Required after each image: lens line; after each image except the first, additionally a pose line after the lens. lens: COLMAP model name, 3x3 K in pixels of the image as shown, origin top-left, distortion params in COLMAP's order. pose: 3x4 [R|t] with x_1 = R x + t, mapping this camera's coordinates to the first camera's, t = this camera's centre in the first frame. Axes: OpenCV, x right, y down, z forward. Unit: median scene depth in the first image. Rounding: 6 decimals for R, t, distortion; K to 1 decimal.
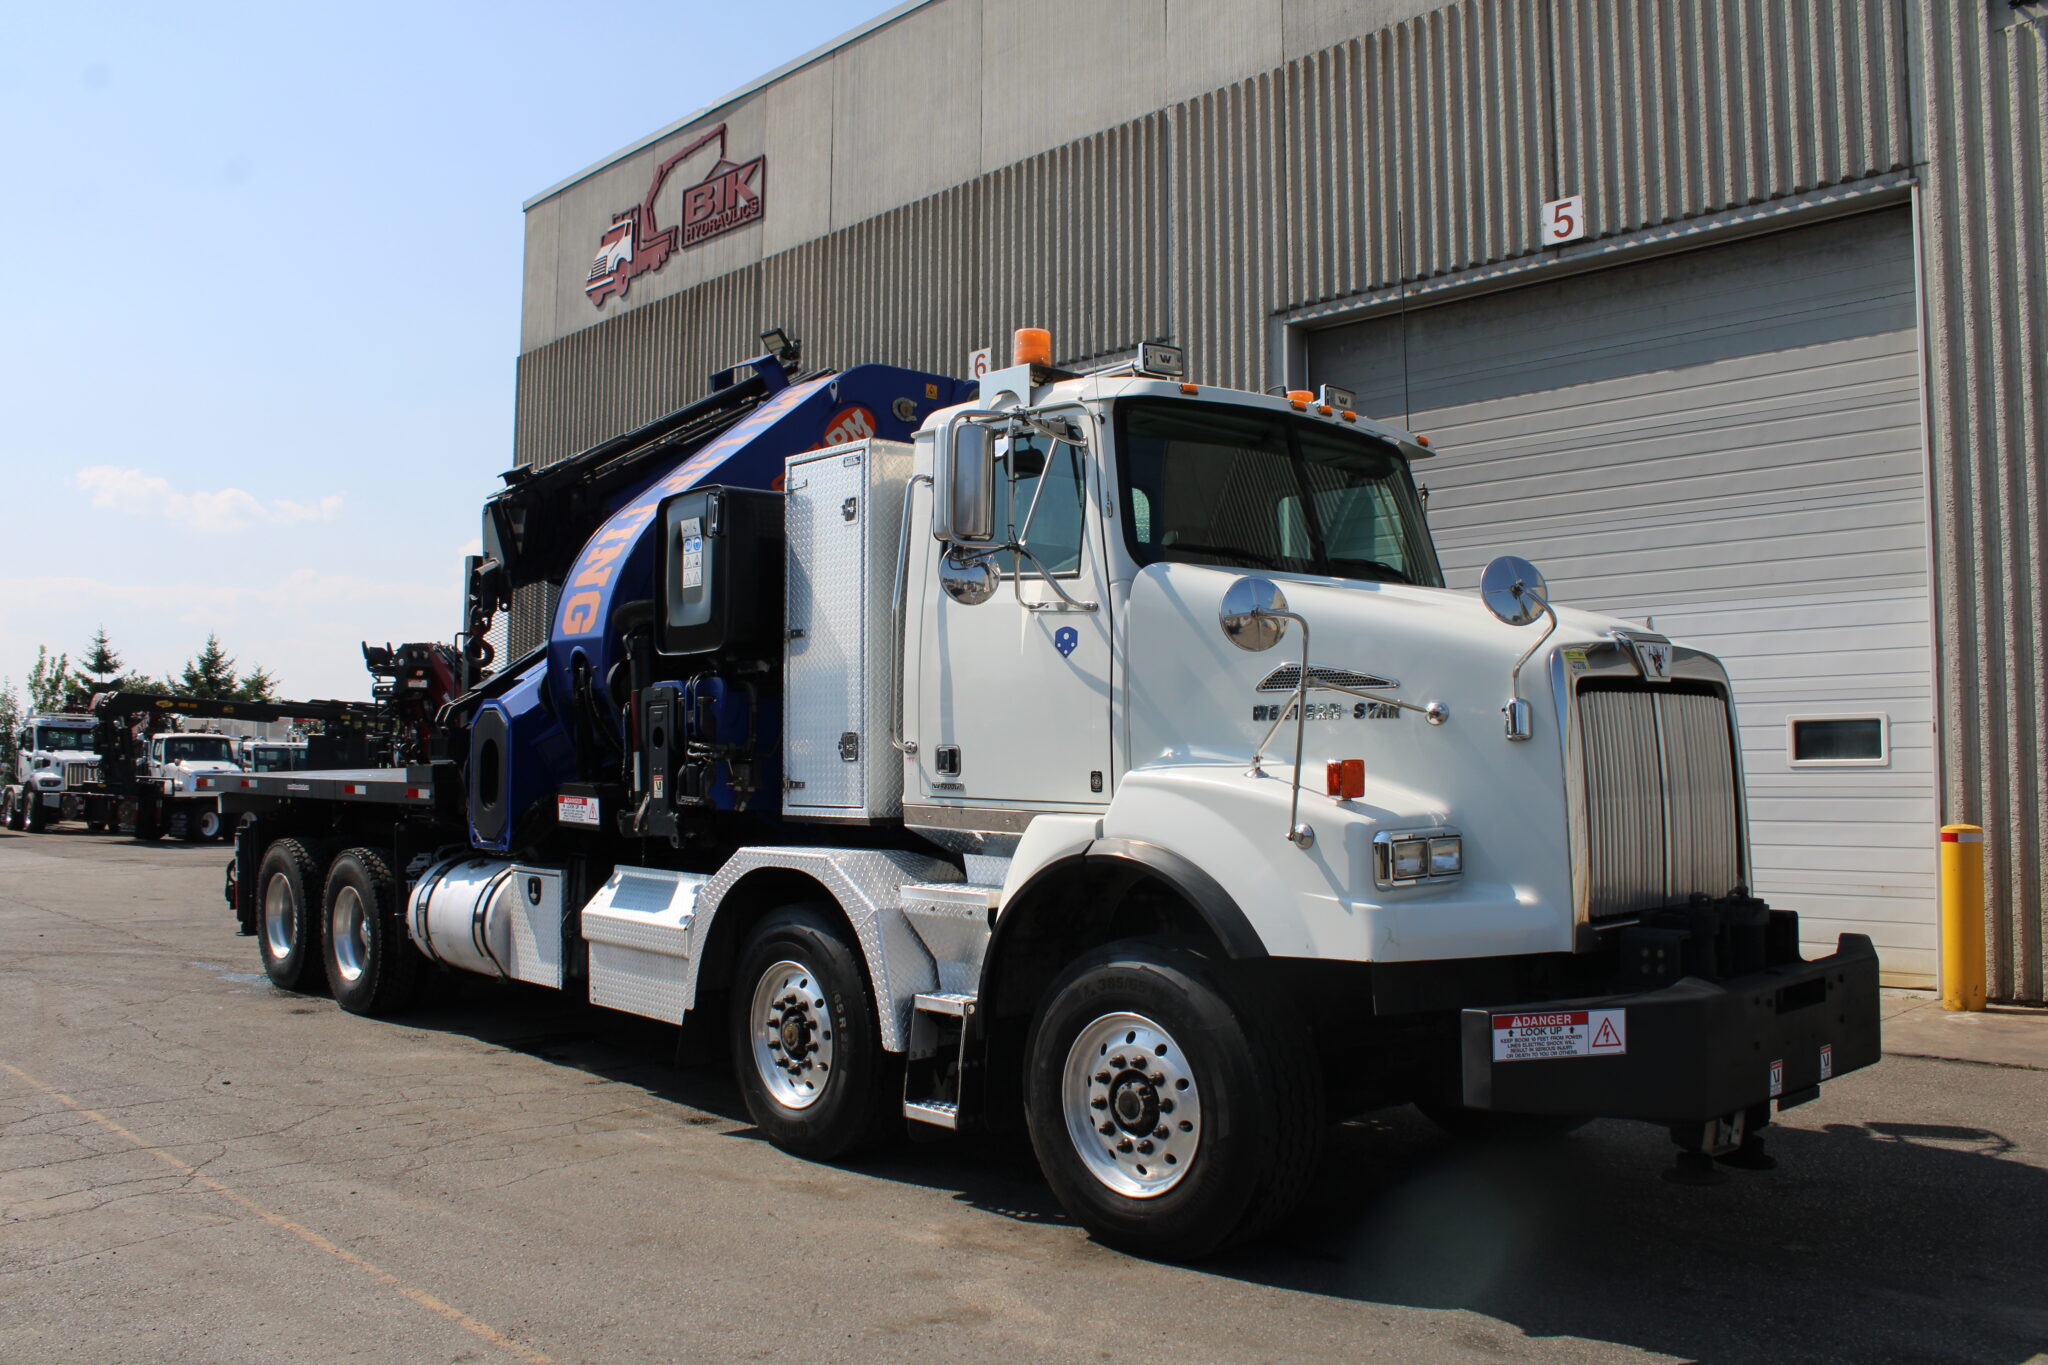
lens RADIAL K [[1718.2, 0, 1019.6], [0, 1718.2, 665.4], [0, 0, 1]] dist [-0.166829, 0.150362]
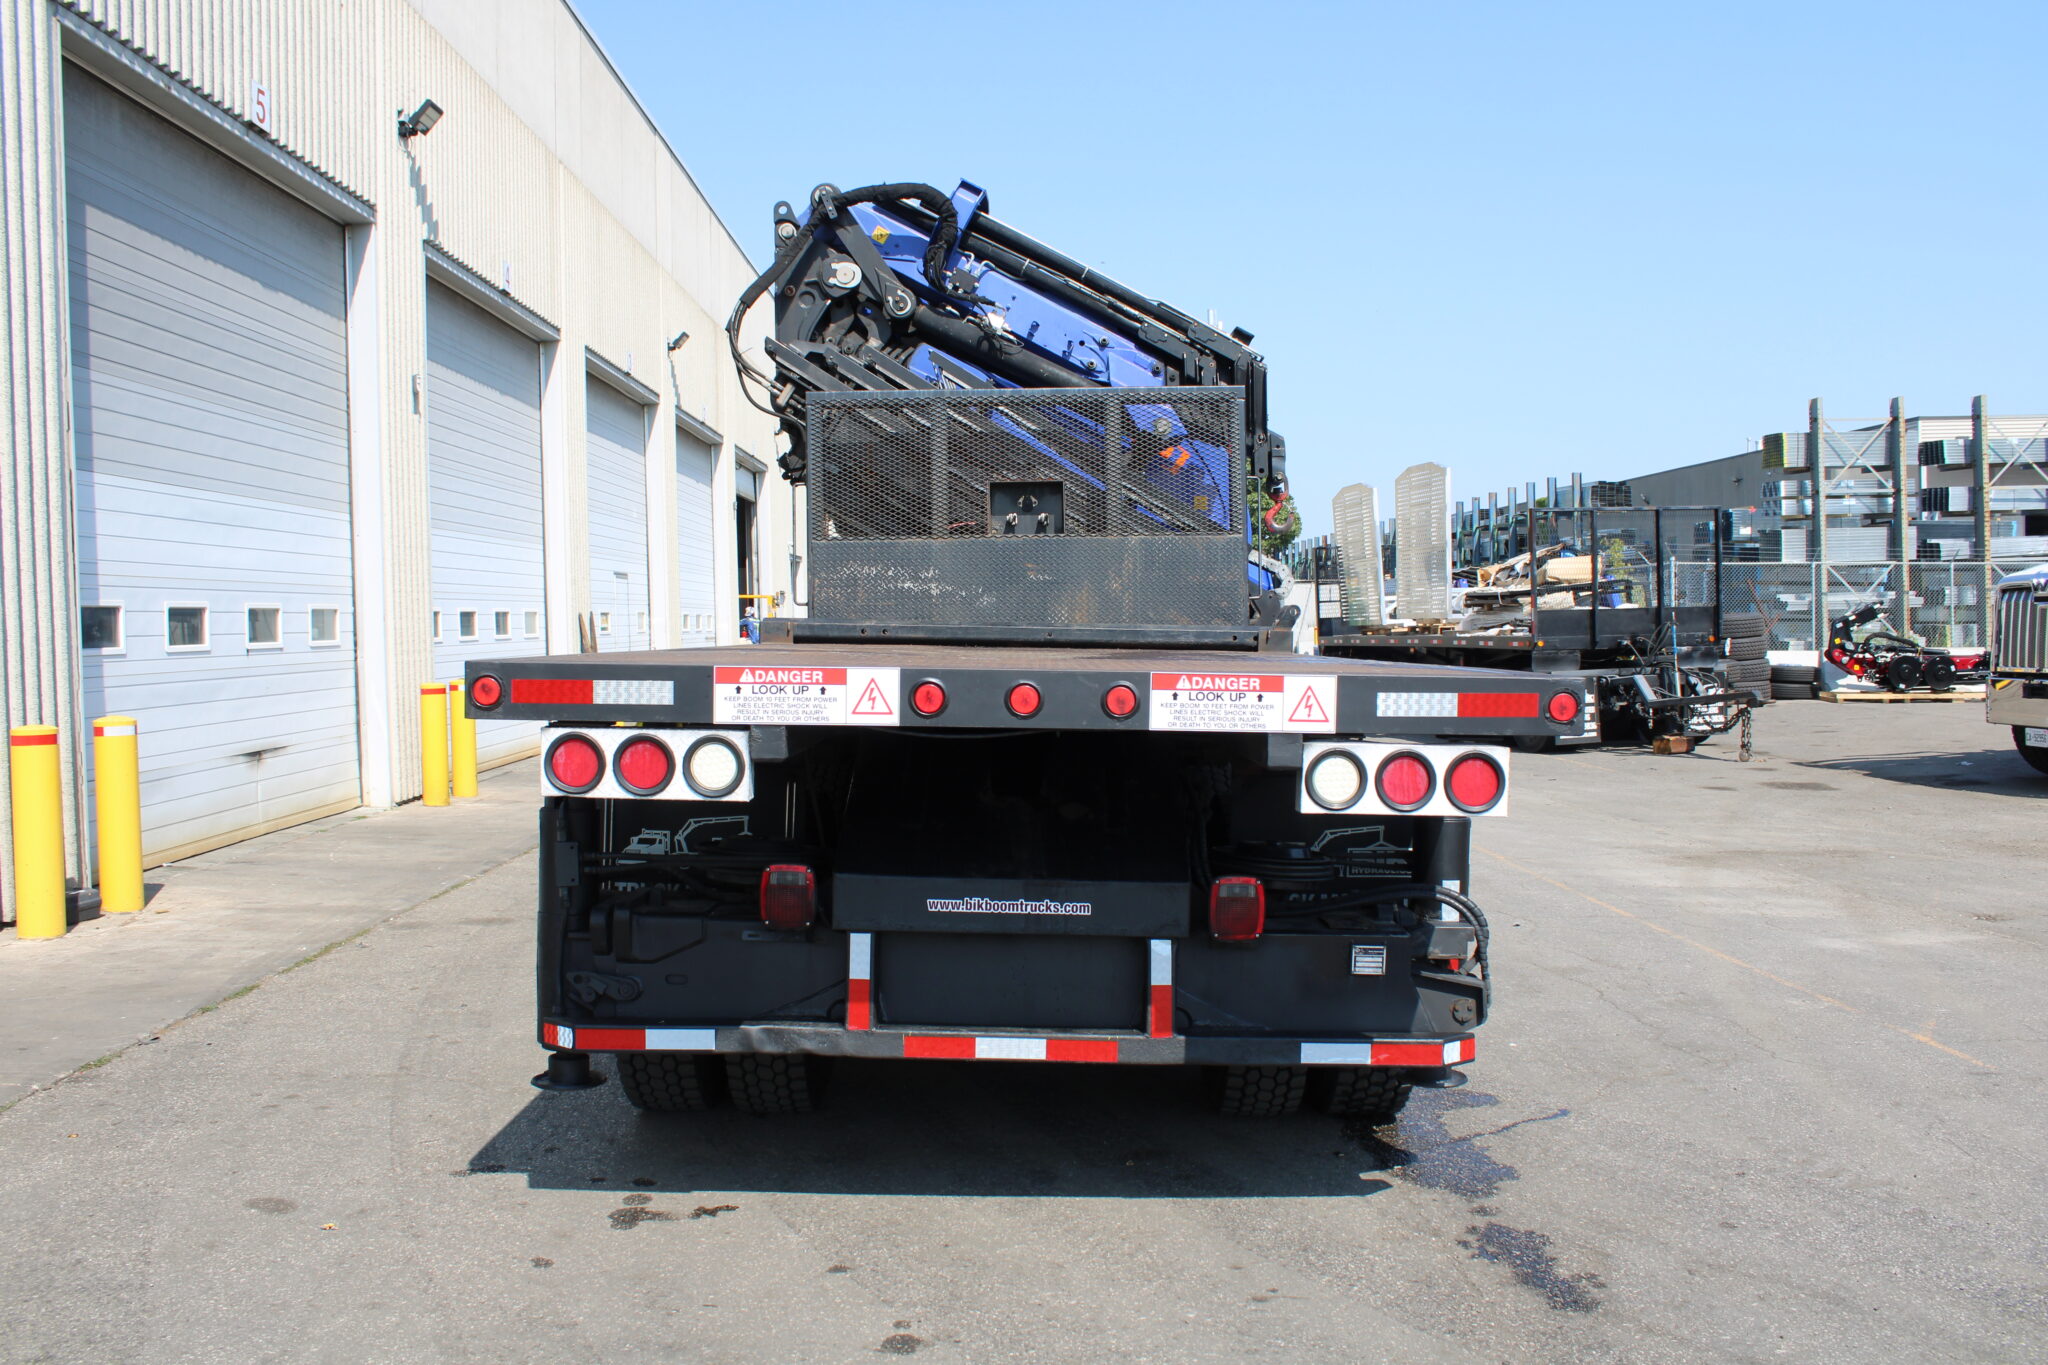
lens RADIAL K [[1718.2, 0, 1019.6], [0, 1718.2, 665.4], [0, 0, 1]] dist [-0.166829, 0.150362]
pose [[-0.734904, -0.003656, 0.678161, -0.777340], [-0.022493, 0.999567, -0.018986, 0.089181], [-0.677798, -0.029207, -0.734668, 1.602498]]
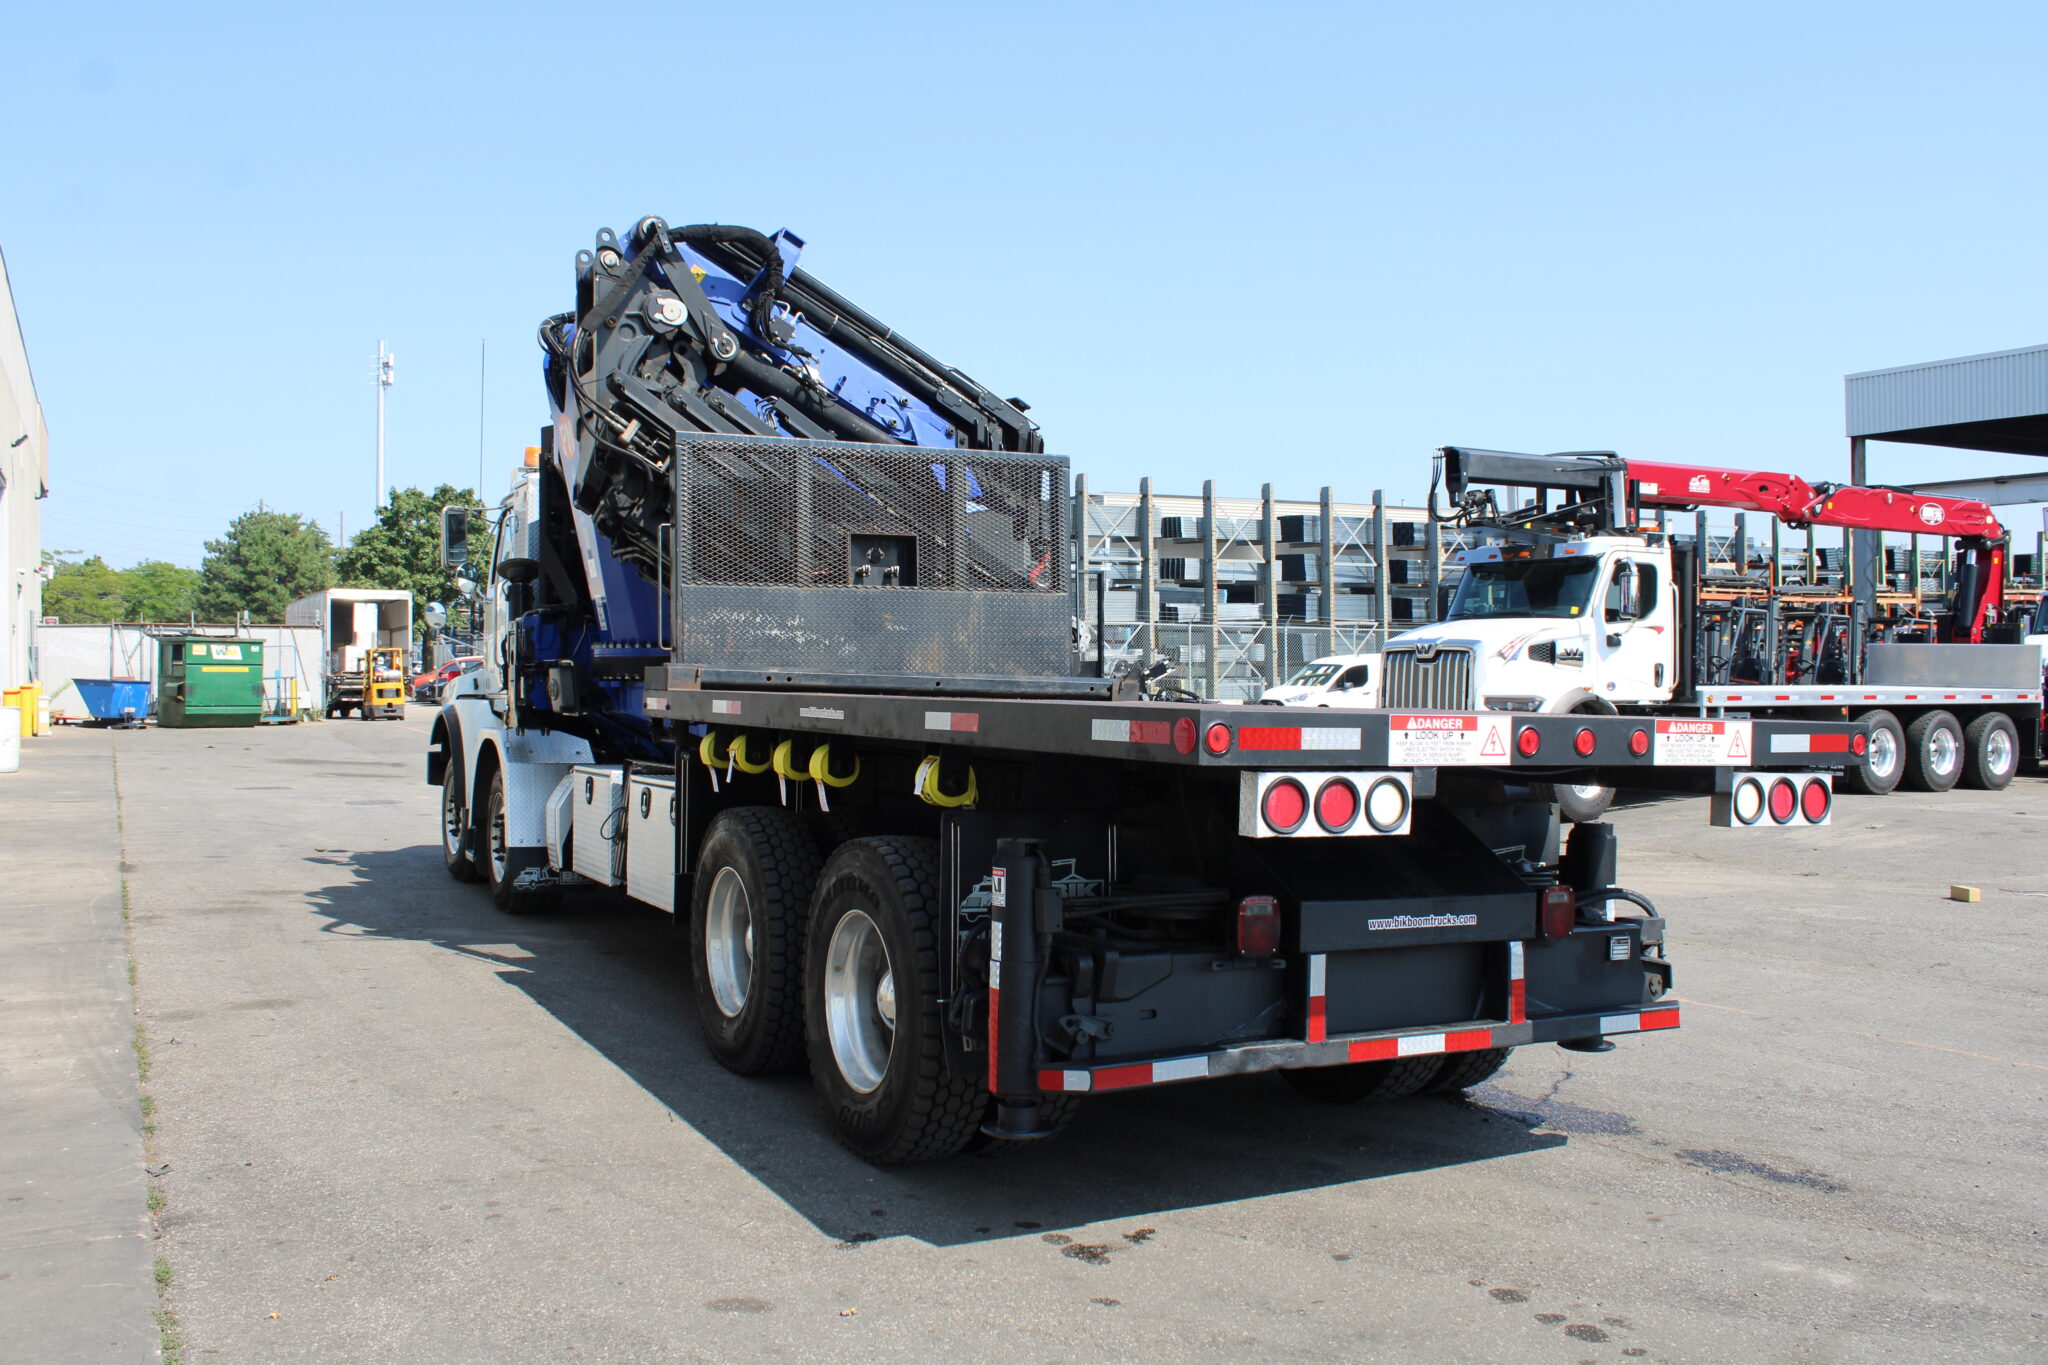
lens RADIAL K [[1715.2, 0, 1022.9], [0, 1715.2, 665.8], [0, 0, 1]] dist [-0.166845, 0.149574]
pose [[-0.968582, 0.000786, 0.248693, -0.504471], [-0.013463, 0.998363, -0.055590, 0.095877], [-0.248329, -0.057192, -0.966986, 1.790157]]
